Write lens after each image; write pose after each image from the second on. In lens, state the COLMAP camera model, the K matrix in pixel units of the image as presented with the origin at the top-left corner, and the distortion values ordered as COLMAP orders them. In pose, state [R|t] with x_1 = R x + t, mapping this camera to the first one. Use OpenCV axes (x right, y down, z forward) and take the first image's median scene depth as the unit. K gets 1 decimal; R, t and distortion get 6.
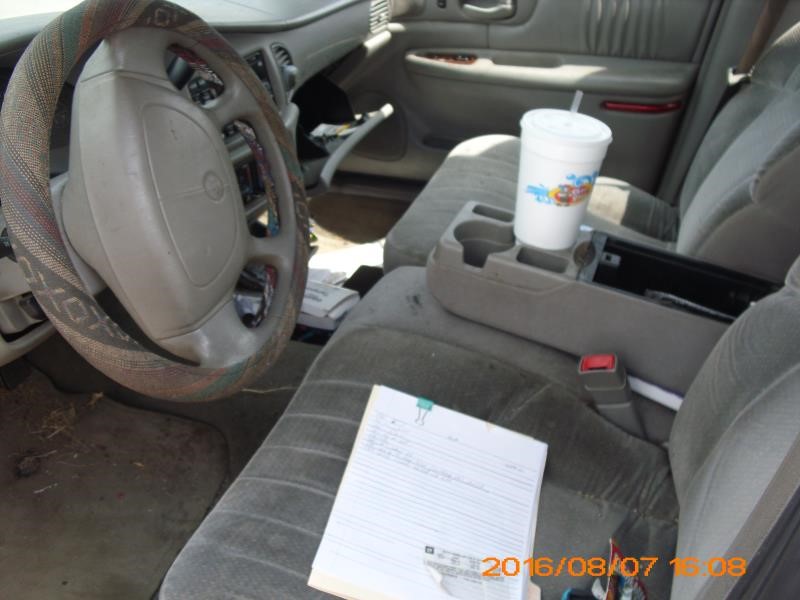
lens RADIAL K [[849.7, 0, 400.0], [0, 849.7, 300.0], [0, 0, 1]] dist [-0.123069, 0.024286]
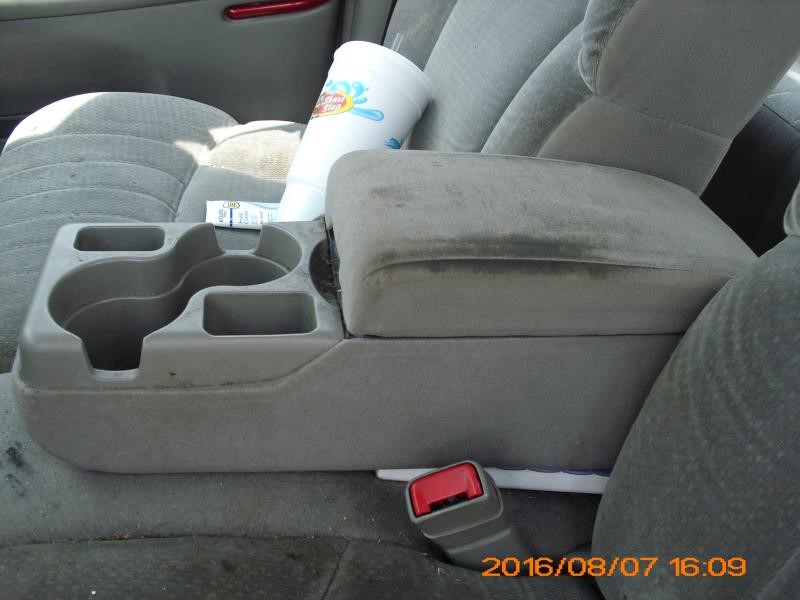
lens RADIAL K [[849.7, 0, 400.0], [0, 849.7, 300.0], [0, 0, 1]] dist [-0.123069, 0.024286]
pose [[0.864105, -0.296914, 0.406405, 0.046513], [0.275542, 0.954779, 0.111688, -0.081250], [-0.421189, 0.015471, 0.906841, 0.531380]]
